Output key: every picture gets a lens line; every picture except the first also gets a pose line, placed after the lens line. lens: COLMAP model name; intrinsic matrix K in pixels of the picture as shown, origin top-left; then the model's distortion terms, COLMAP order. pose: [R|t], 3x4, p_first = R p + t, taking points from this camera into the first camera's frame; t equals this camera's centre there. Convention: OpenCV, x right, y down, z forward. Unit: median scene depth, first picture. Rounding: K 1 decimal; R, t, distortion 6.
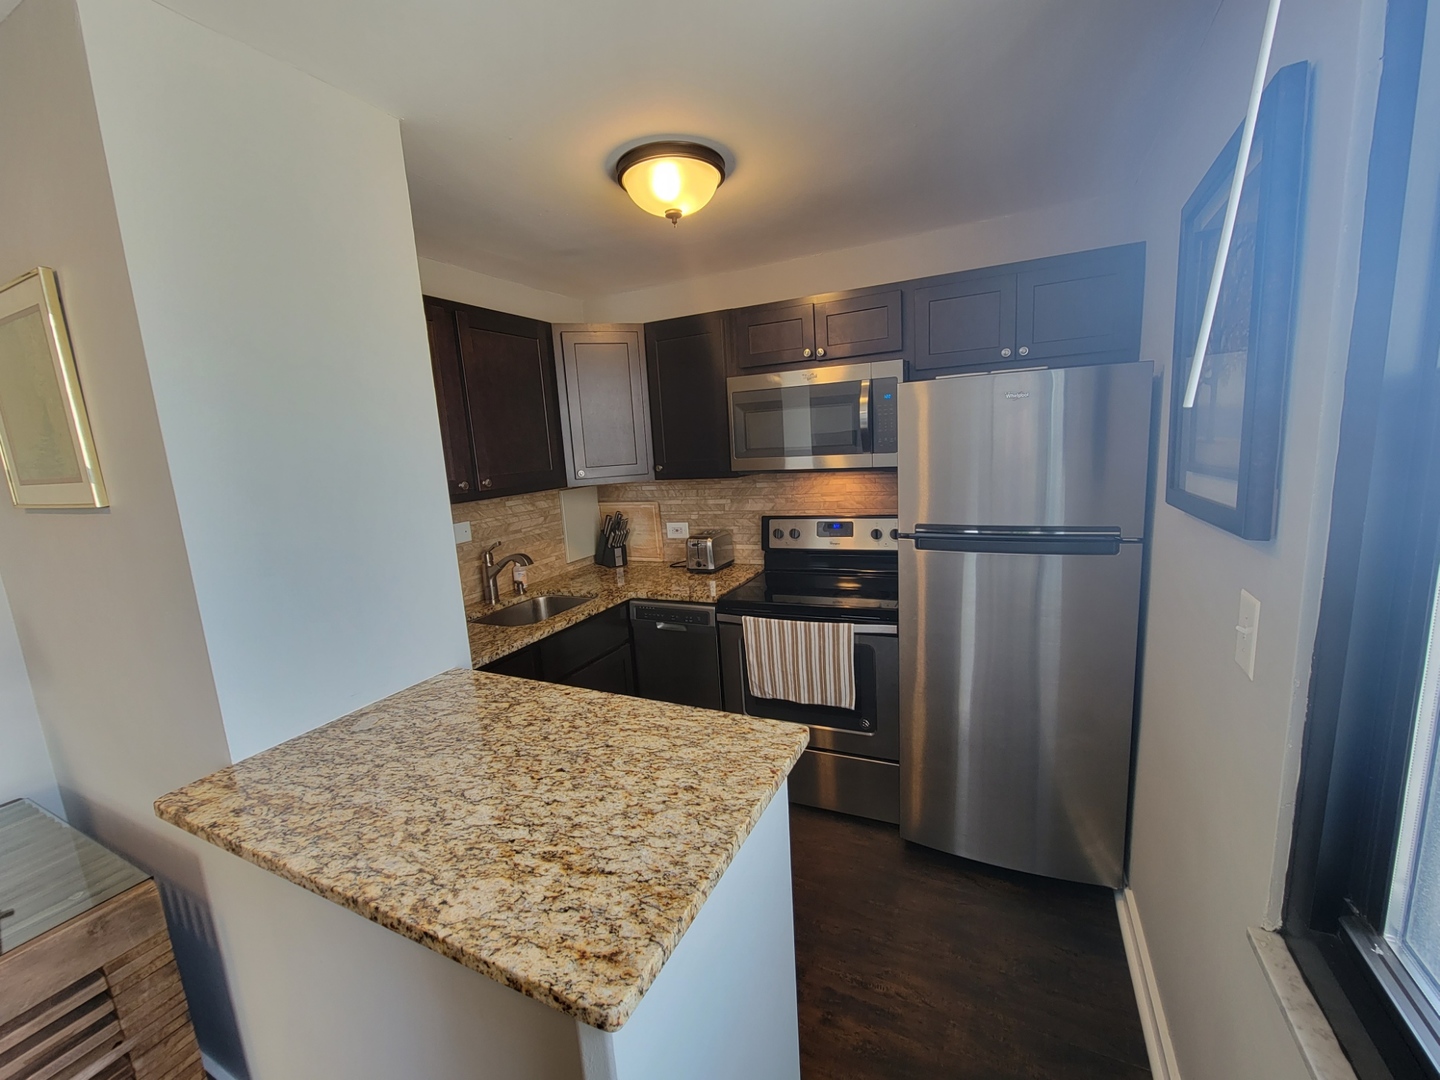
lens RADIAL K [[588.5, 0, 730.5], [0, 588.5, 539.4], [0, 0, 1]] dist [-0.003346, -0.001893]
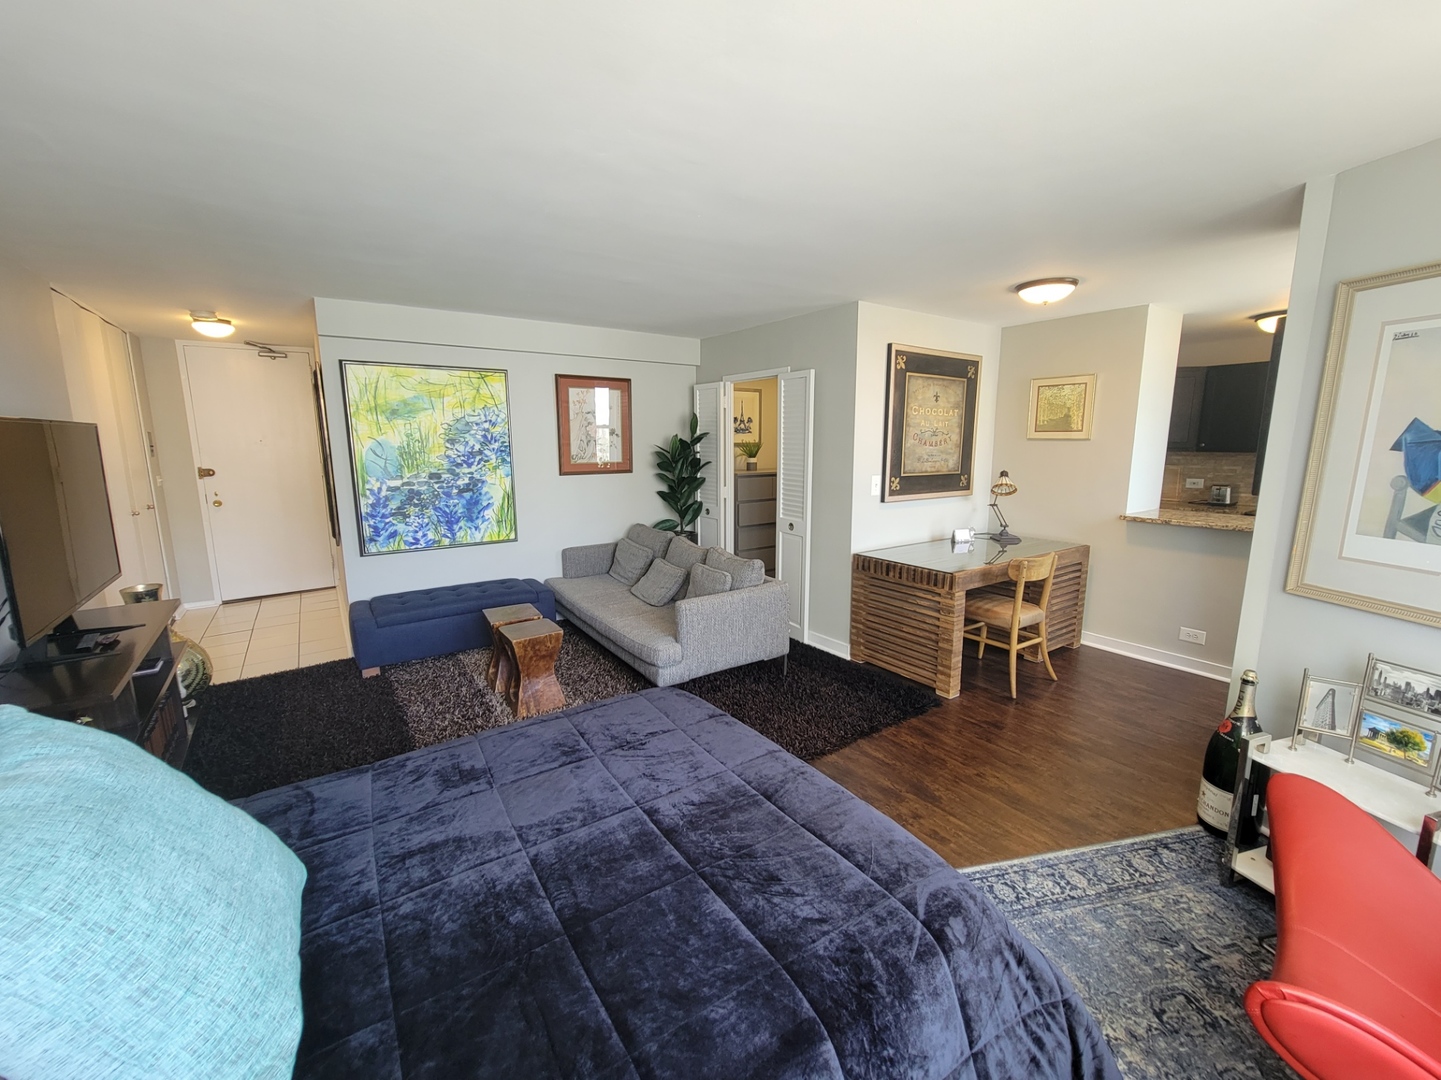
lens RADIAL K [[592.8, 0, 721.6], [0, 592.8, 540.7], [0, 0, 1]] dist [-0.004117, 0.000668]
pose [[0.865958, 0.136440, -0.481145, -0.581611], [-0.127560, 0.990503, 0.051300, 0.319563], [0.483575, 0.016951, 0.875139, -1.562968]]
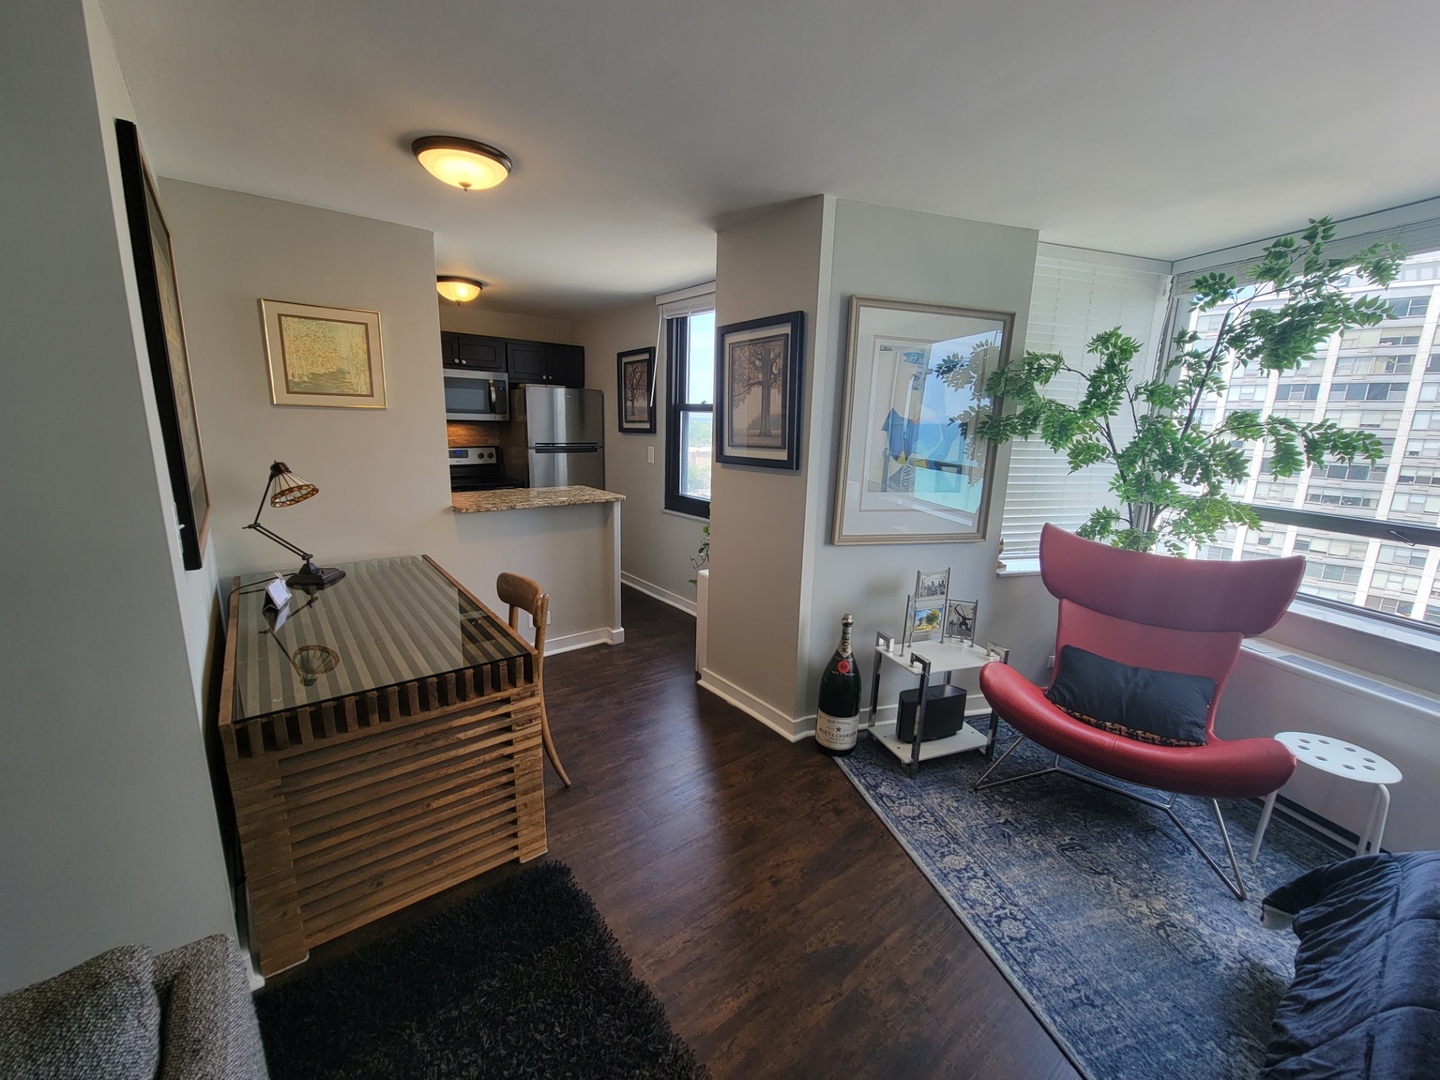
lens RADIAL K [[588.5, 0, 726.8], [0, 588.5, 538.3], [0, 0, 1]] dist [-0.003346, -0.001893]
pose [[0.432140, -0.118610, 0.893973, -1.336398], [0.100812, 0.991453, 0.082811, 0.207828], [-0.896154, 0.054337, 0.440403, -0.668527]]
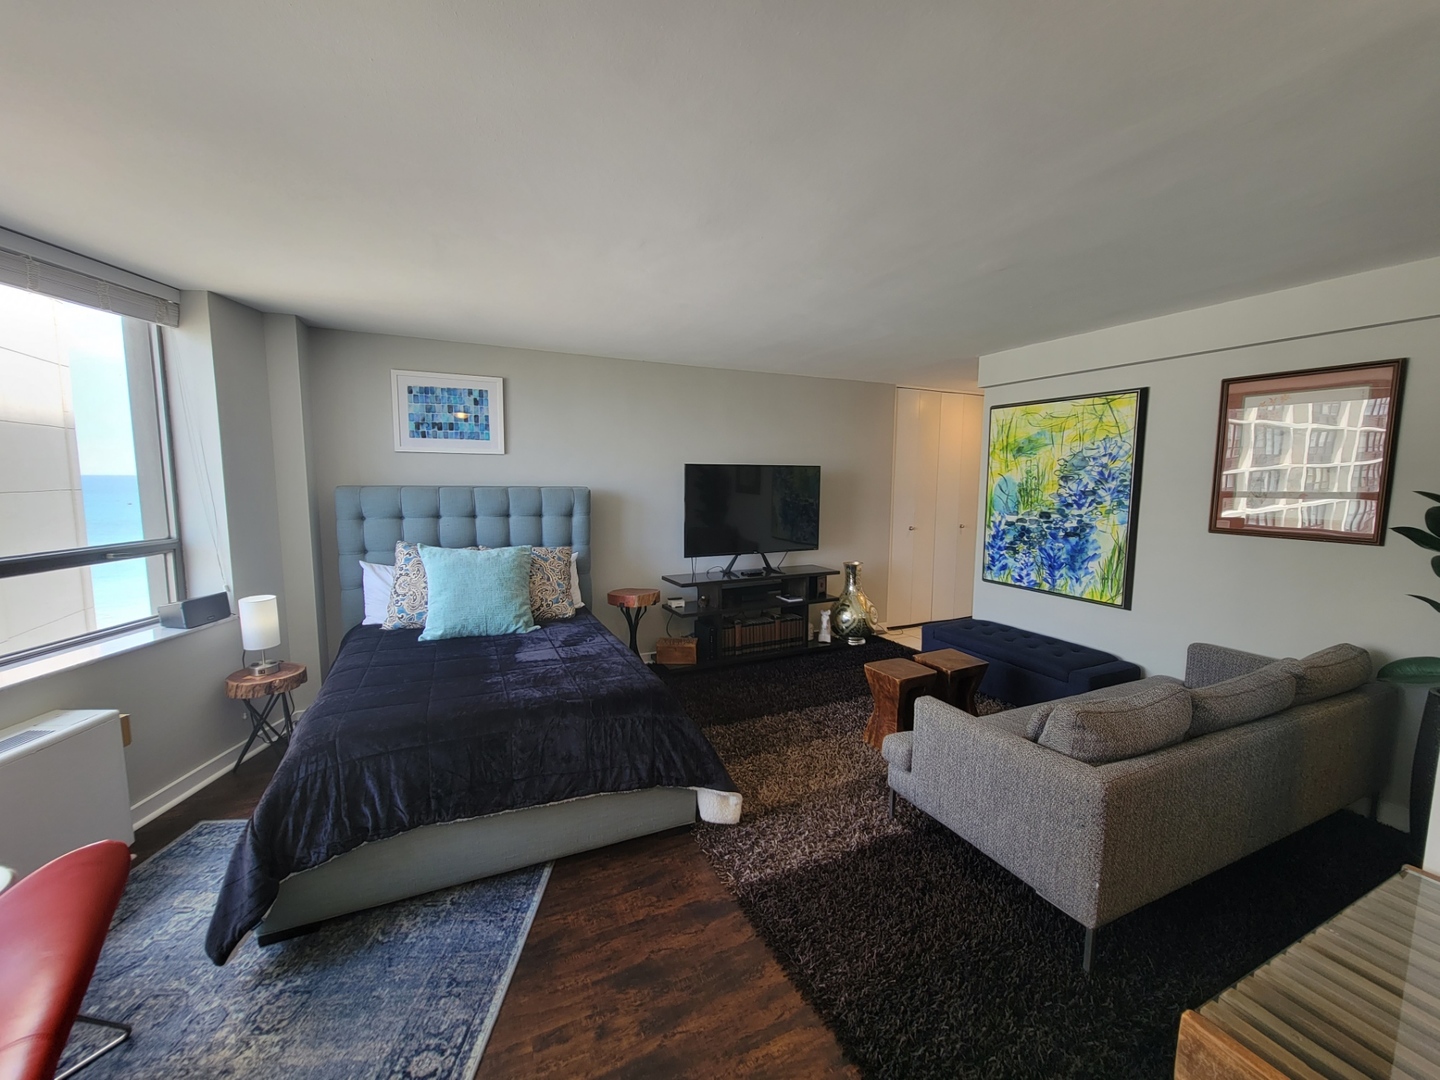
lens RADIAL K [[588.5, 0, 726.0], [0, 588.5, 538.6], [0, 0, 1]] dist [-0.003346, -0.001893]
pose [[-0.627165, 0.132768, -0.767488, -0.367679], [-0.103694, 0.962361, 0.251214, 0.074012], [0.771954, 0.237136, -0.589792, -0.156047]]
